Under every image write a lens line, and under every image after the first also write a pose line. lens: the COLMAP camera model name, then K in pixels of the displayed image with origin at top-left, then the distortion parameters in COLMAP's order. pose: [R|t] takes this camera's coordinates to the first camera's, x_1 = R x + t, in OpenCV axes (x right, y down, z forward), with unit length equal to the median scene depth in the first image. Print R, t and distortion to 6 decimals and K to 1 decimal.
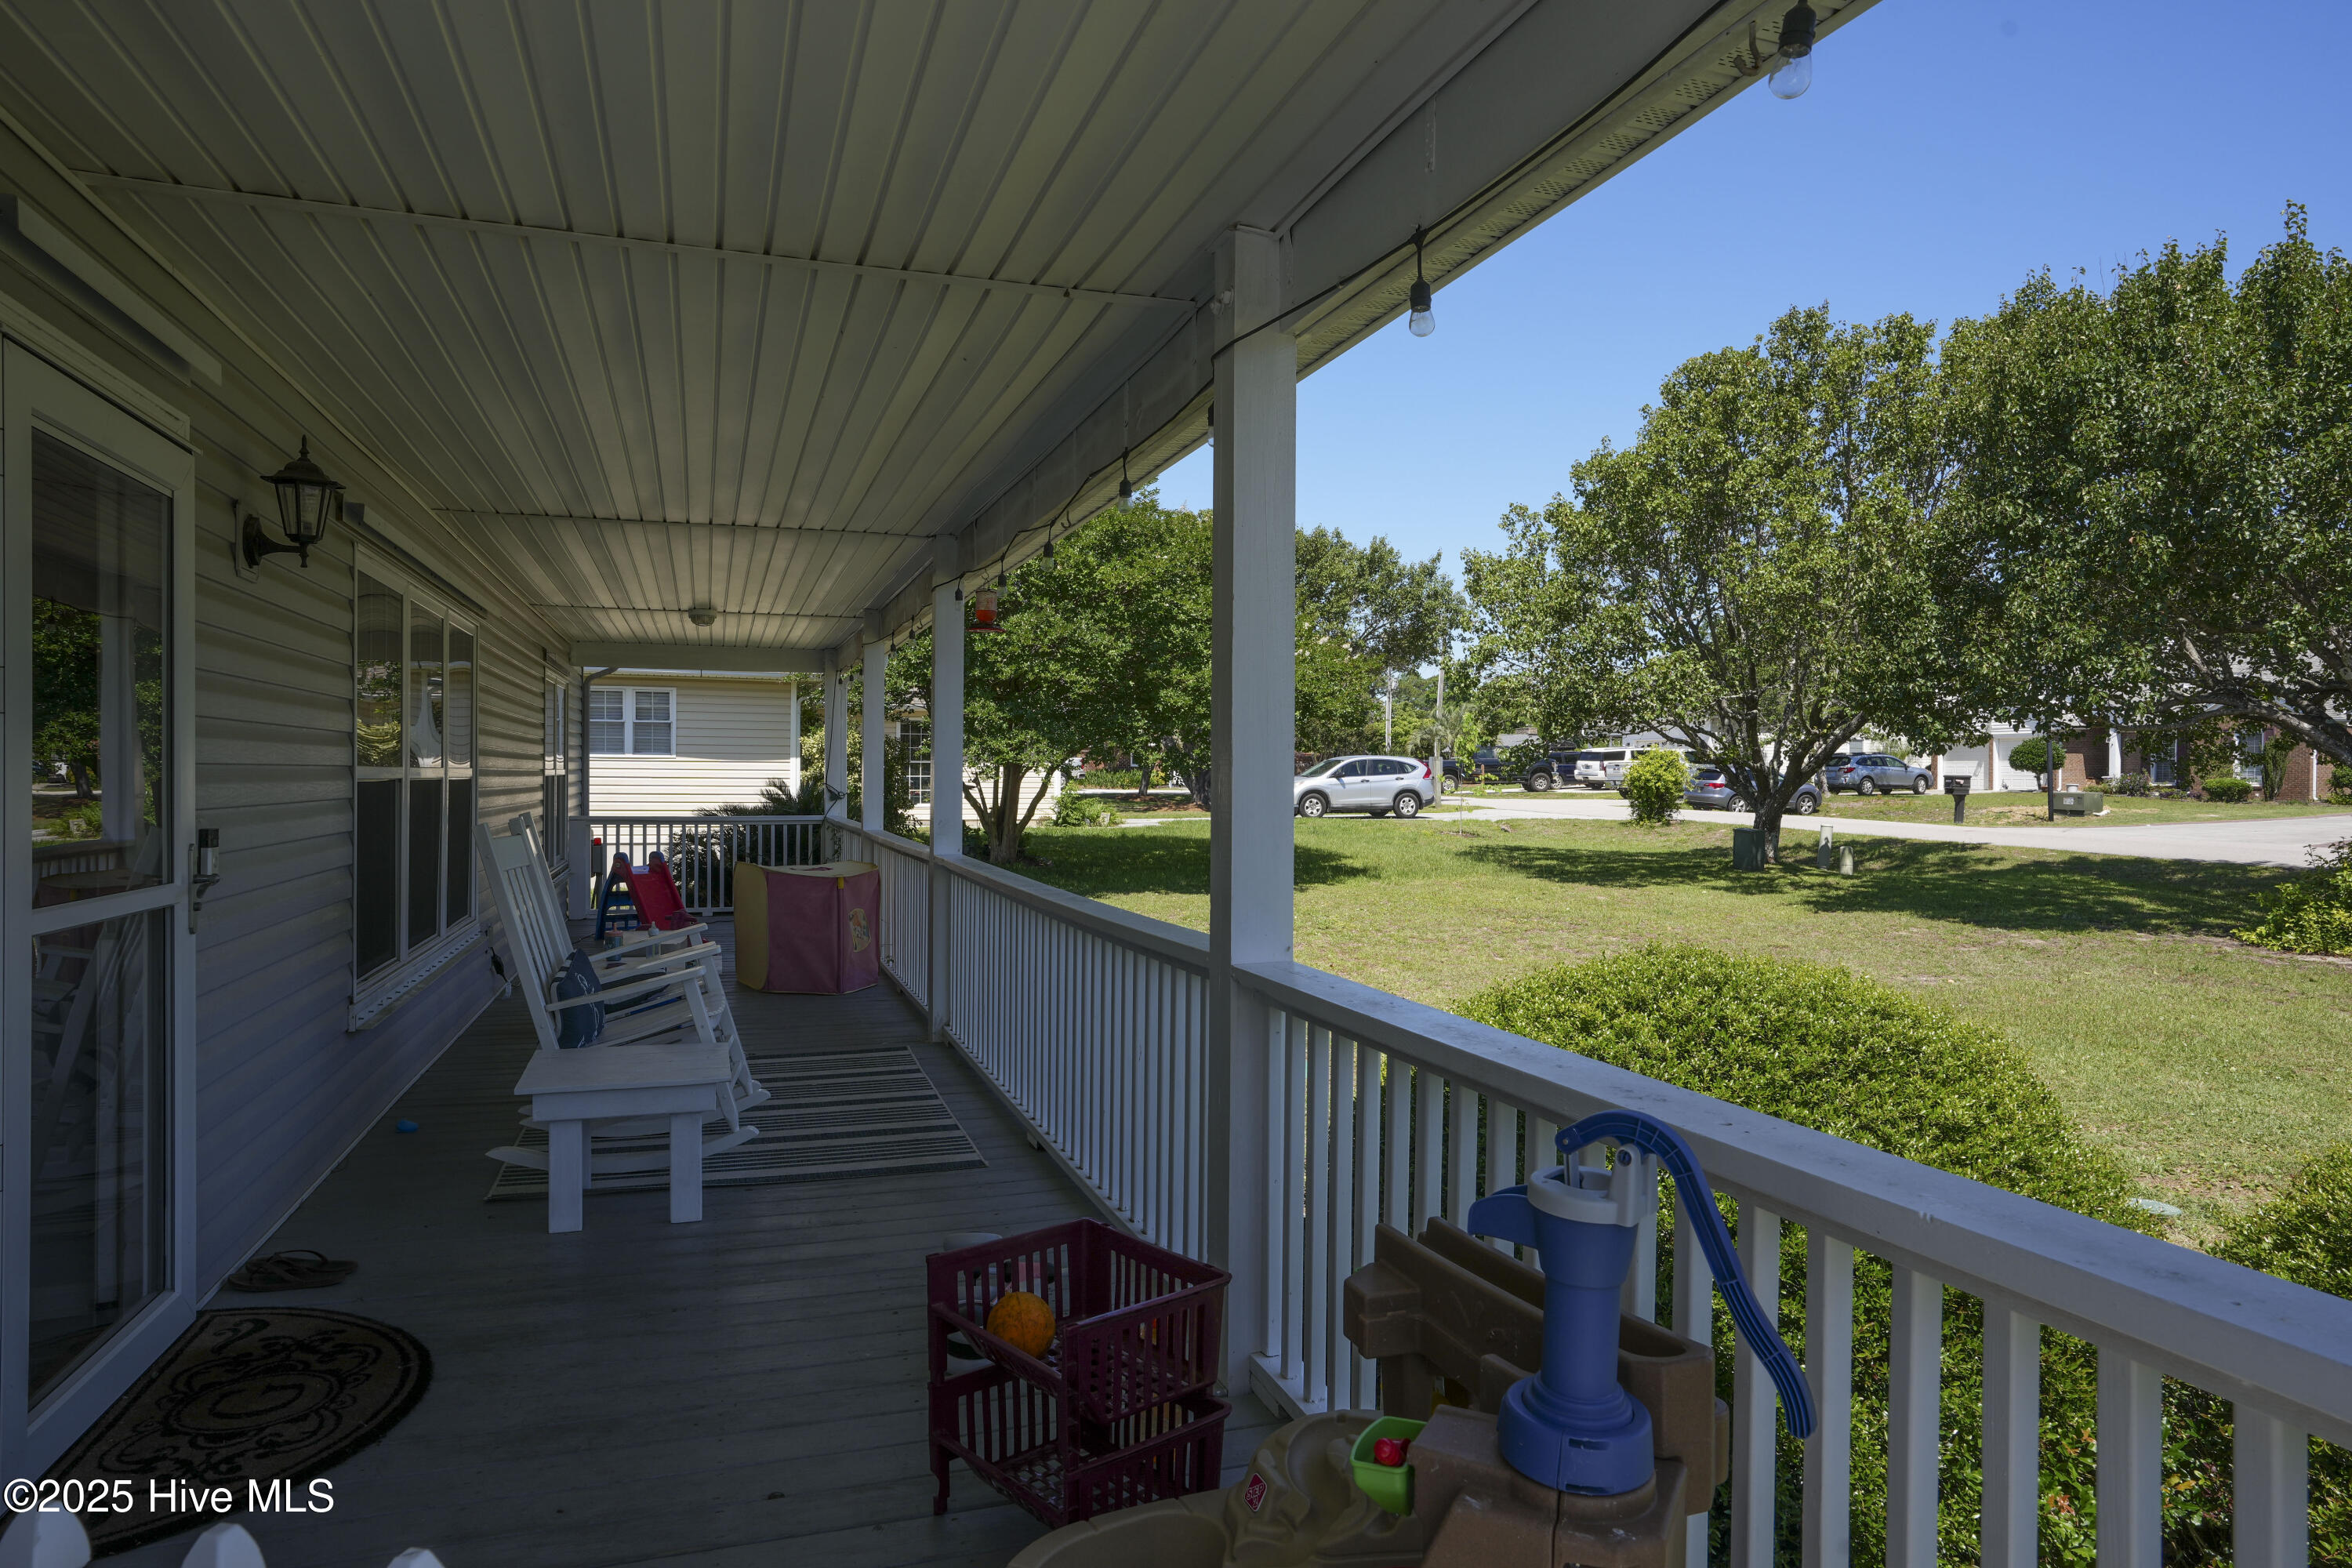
lens RADIAL K [[1416.4, 0, 1165.0], [0, 1416.4, 781.6], [0, 0, 1]] dist [-0.007873, -0.000252]
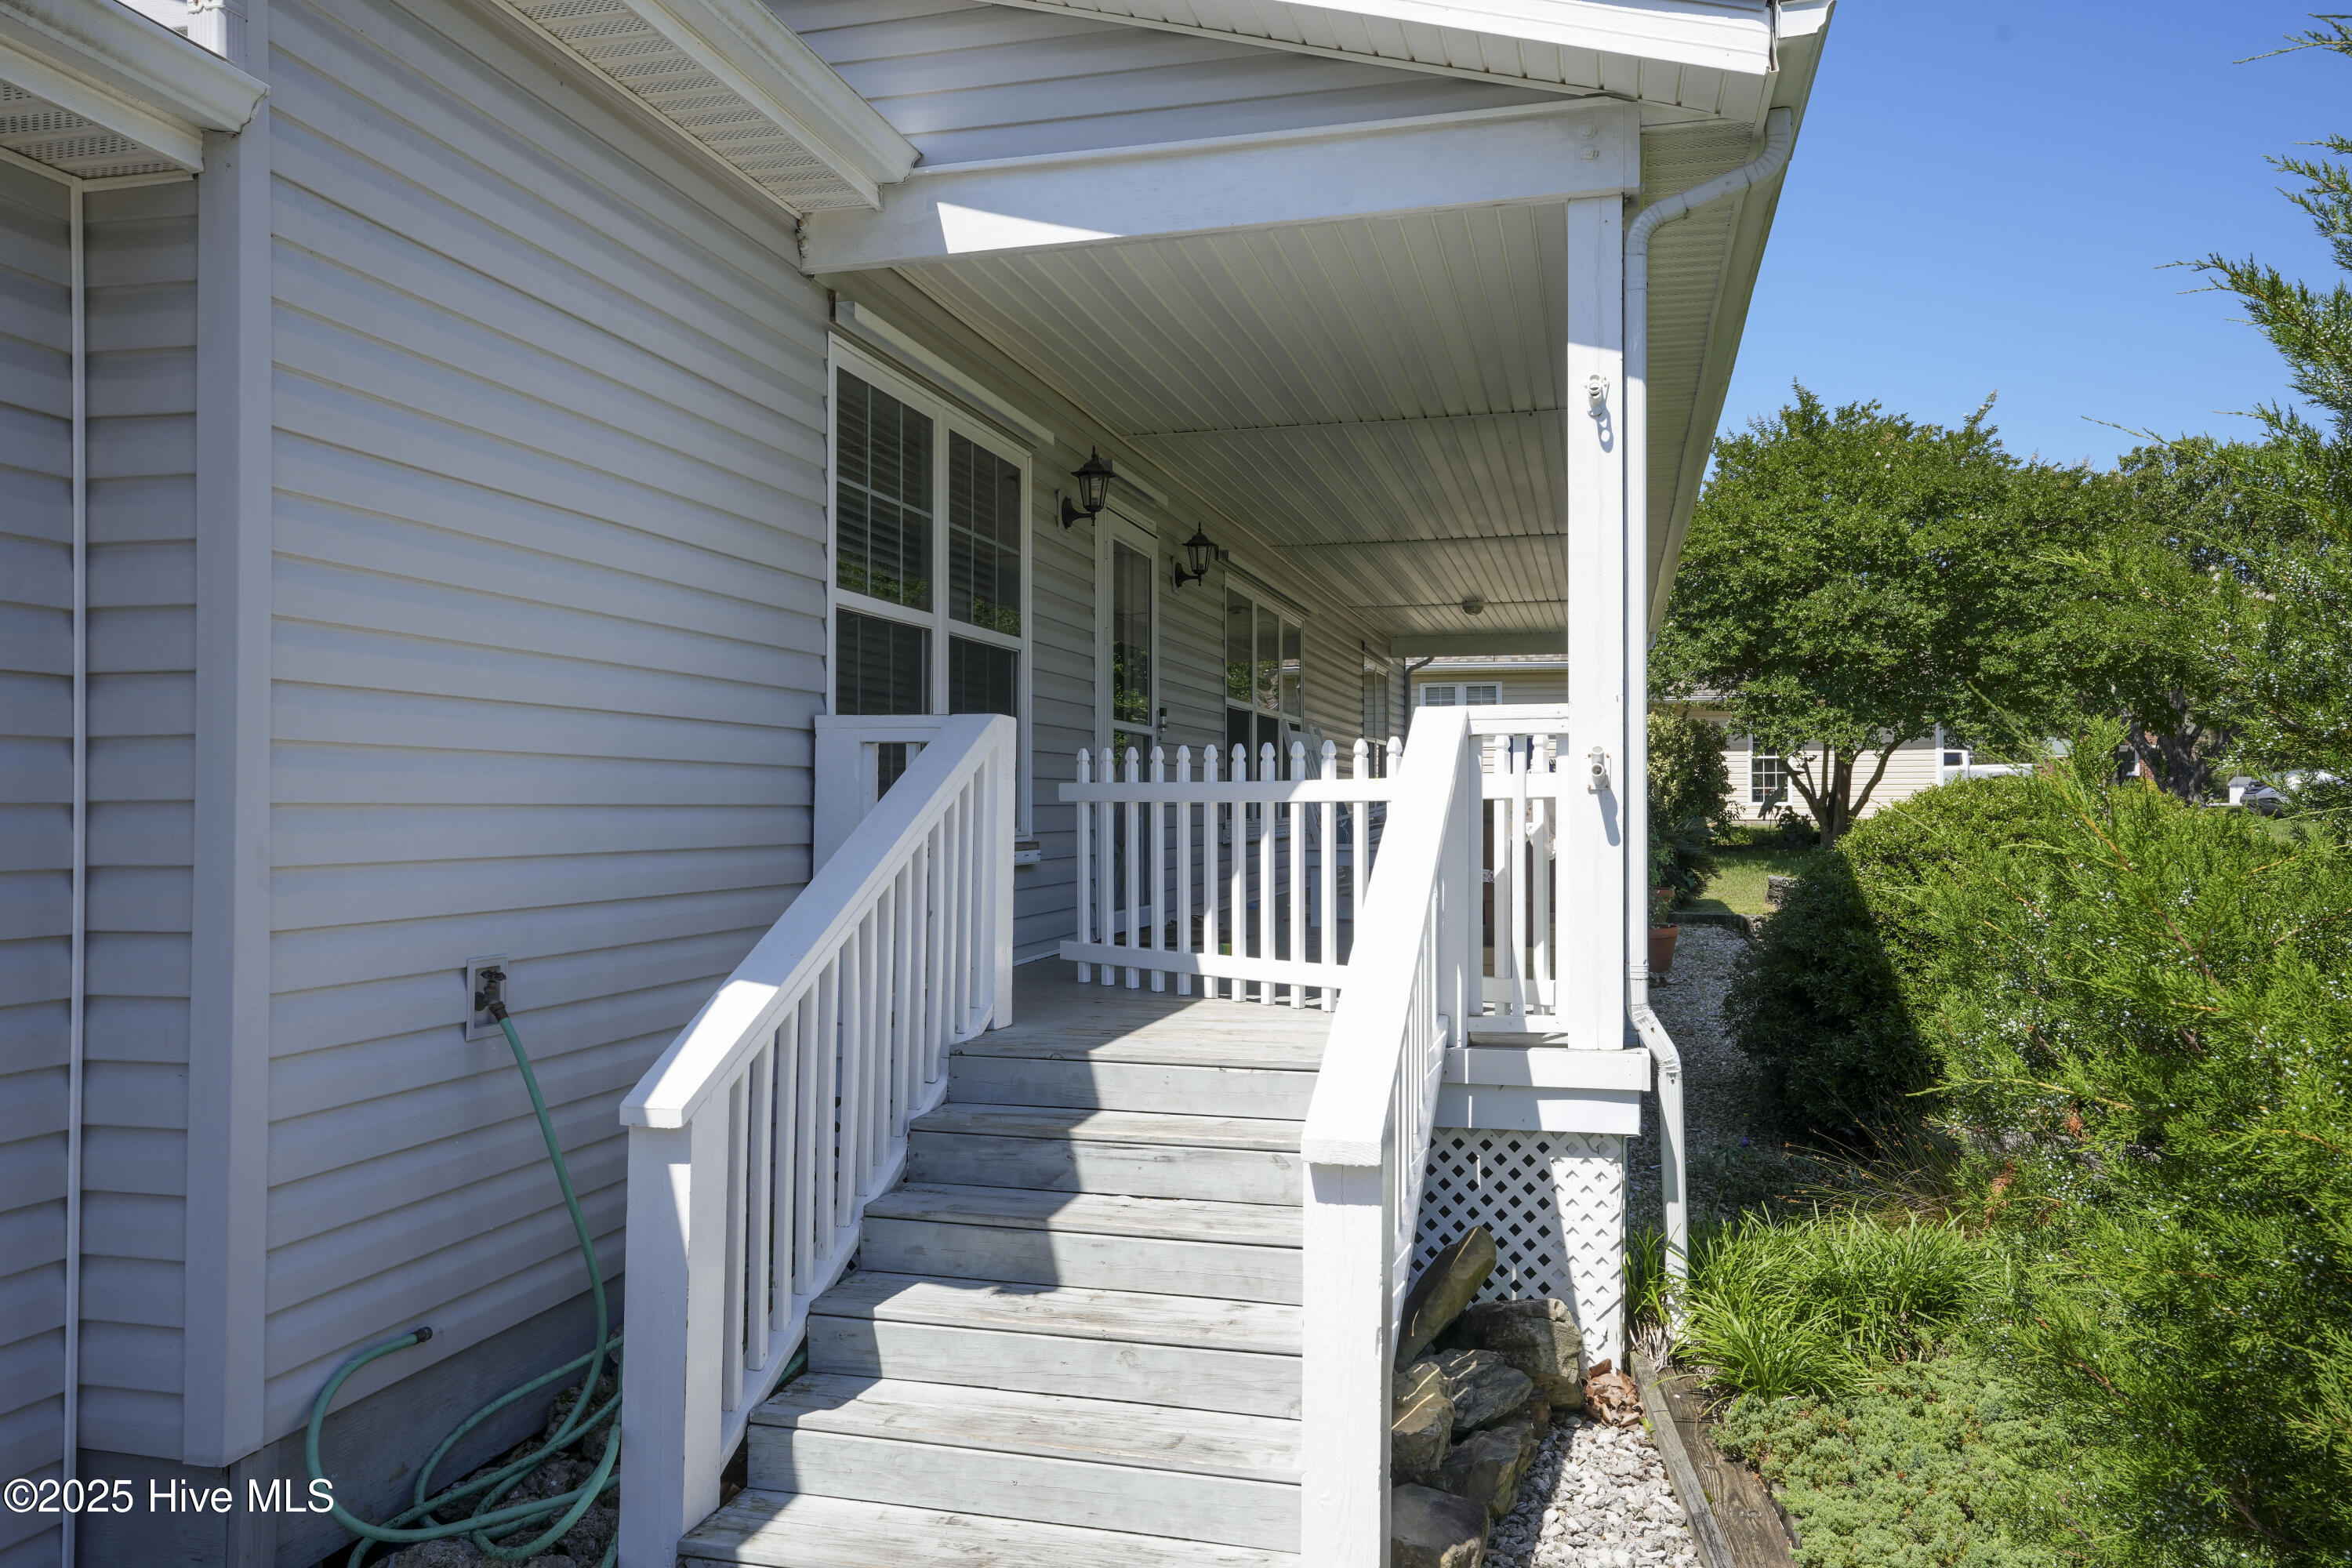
lens RADIAL K [[1736.5, 0, 1174.3], [0, 1736.5, 781.4], [0, 0, 1]] dist [-0.006527, 0.014061]
pose [[0.844029, -0.016044, -0.536057, 0.166195], [0.003203, 0.999685, -0.024876, 0.045828], [0.536288, 0.019279, 0.843815, -0.269084]]
